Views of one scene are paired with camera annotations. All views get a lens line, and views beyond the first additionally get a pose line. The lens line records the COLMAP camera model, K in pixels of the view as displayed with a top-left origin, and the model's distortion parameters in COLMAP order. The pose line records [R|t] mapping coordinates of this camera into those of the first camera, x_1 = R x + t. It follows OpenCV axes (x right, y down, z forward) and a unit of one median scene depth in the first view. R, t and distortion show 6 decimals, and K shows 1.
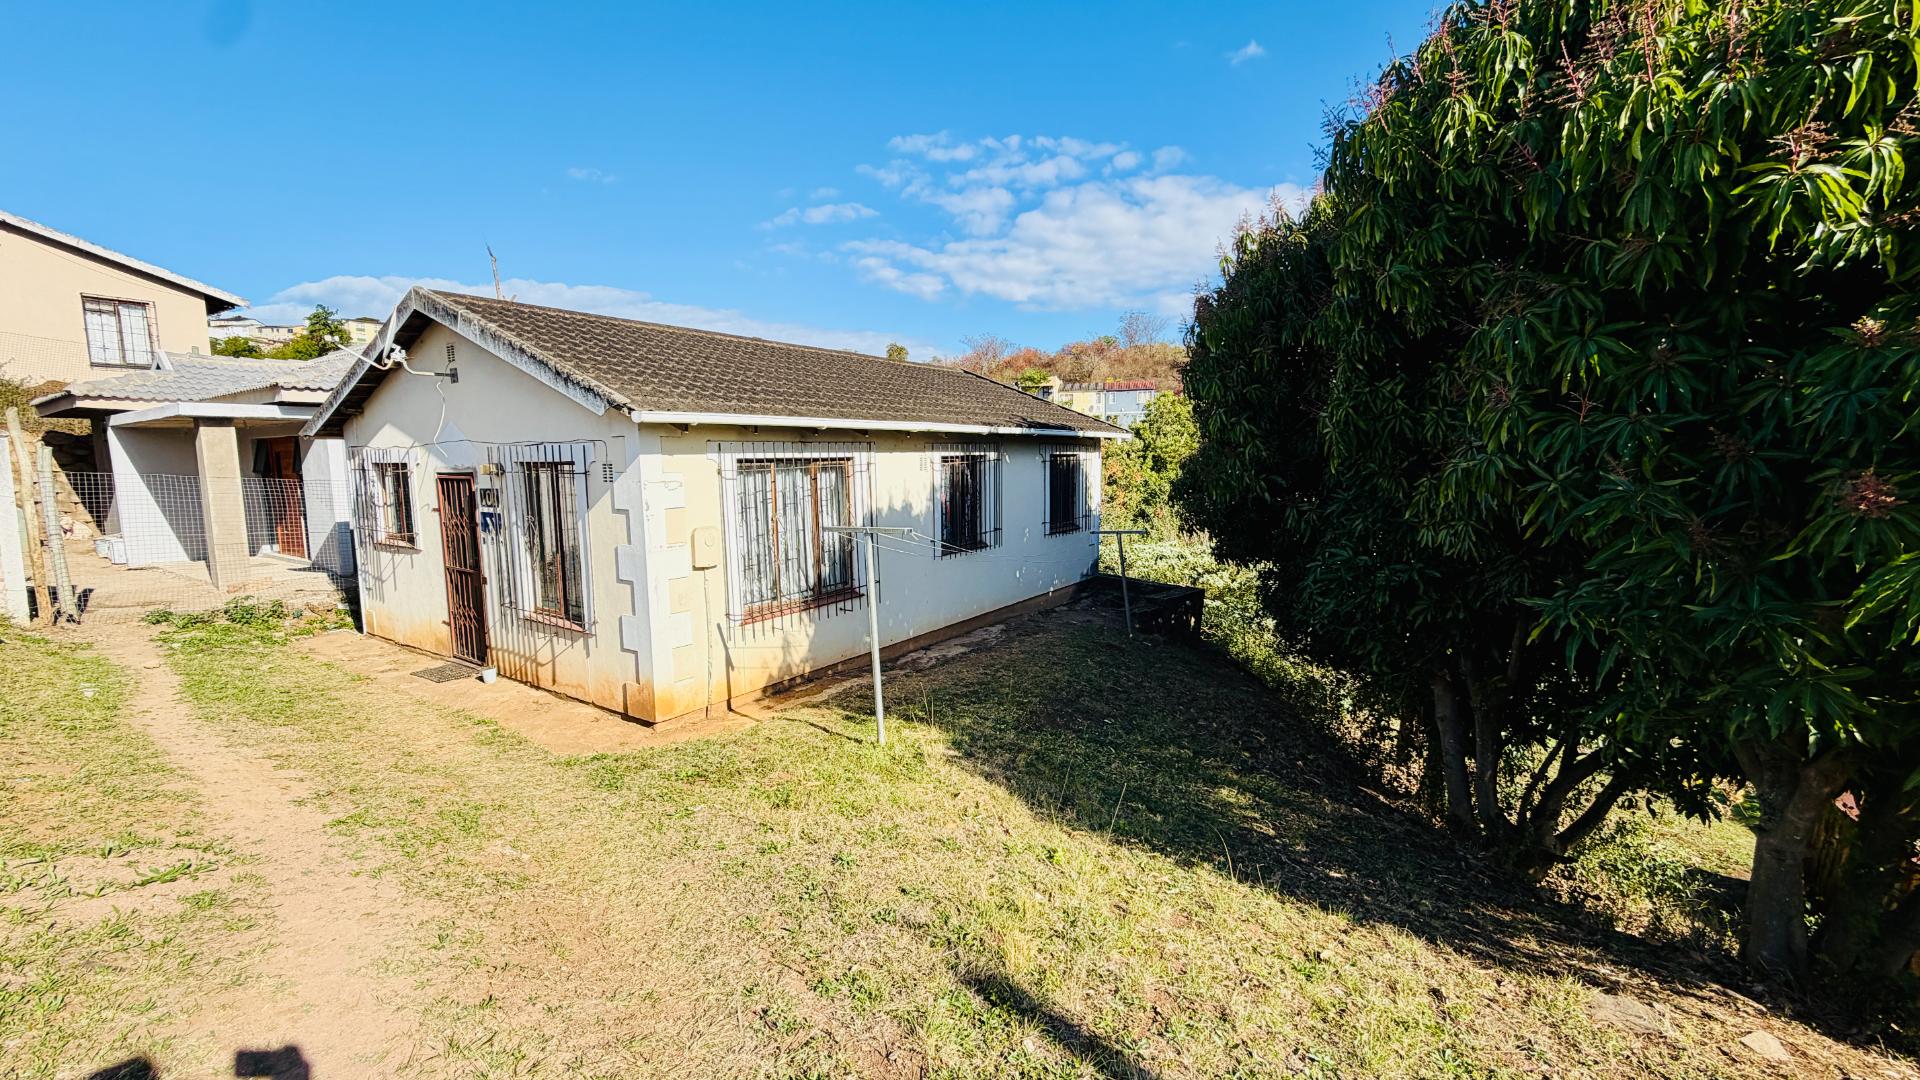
lens RADIAL K [[779.9, 0, 960.0], [0, 779.9, 540.0], [0, 0, 1]] dist [0.016881, -0.000020]
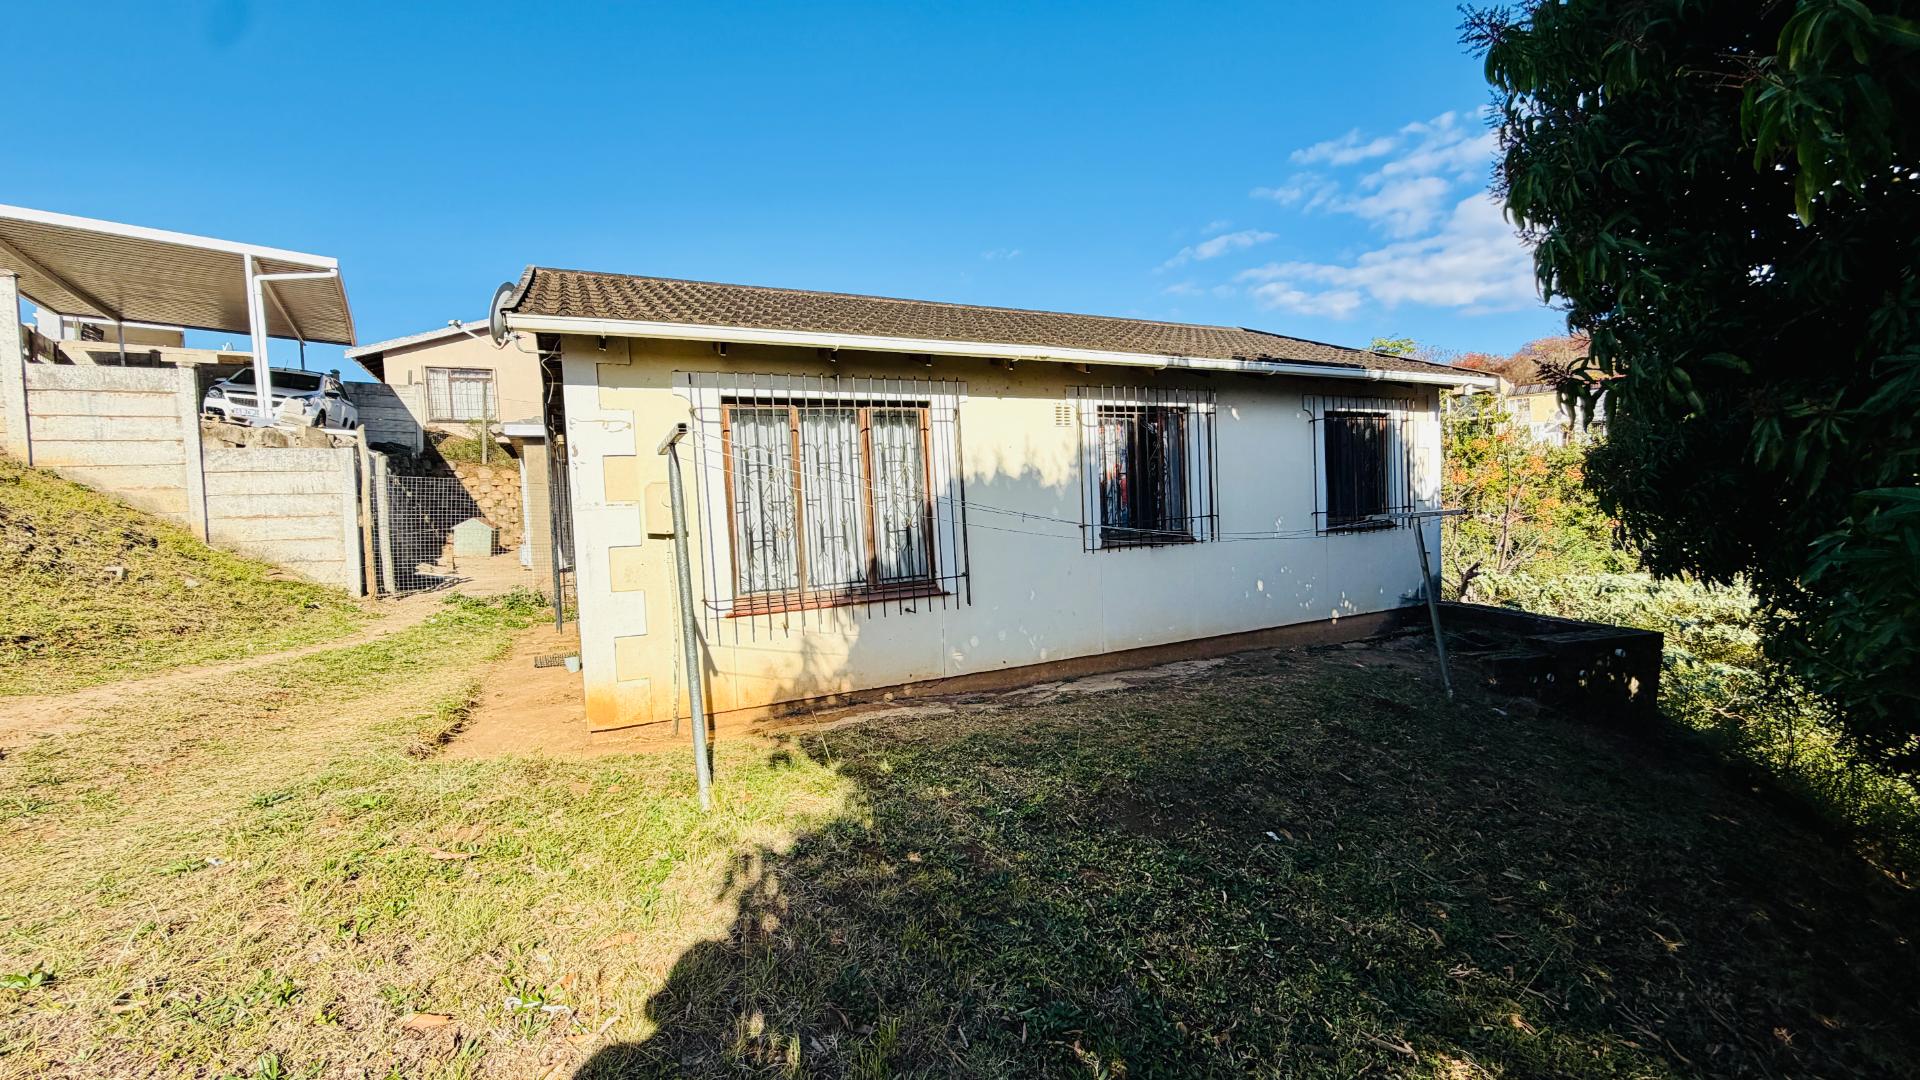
lens RADIAL K [[765.3, 0, 960.0], [0, 765.3, 540.0], [0, 0, 1]] dist [0.000590, 0.000008]
pose [[0.865257, -0.008793, -0.501252, 0.188967], [-0.021738, 0.998248, -0.055036, 0.047724], [0.500857, 0.058517, 0.863550, 0.312358]]
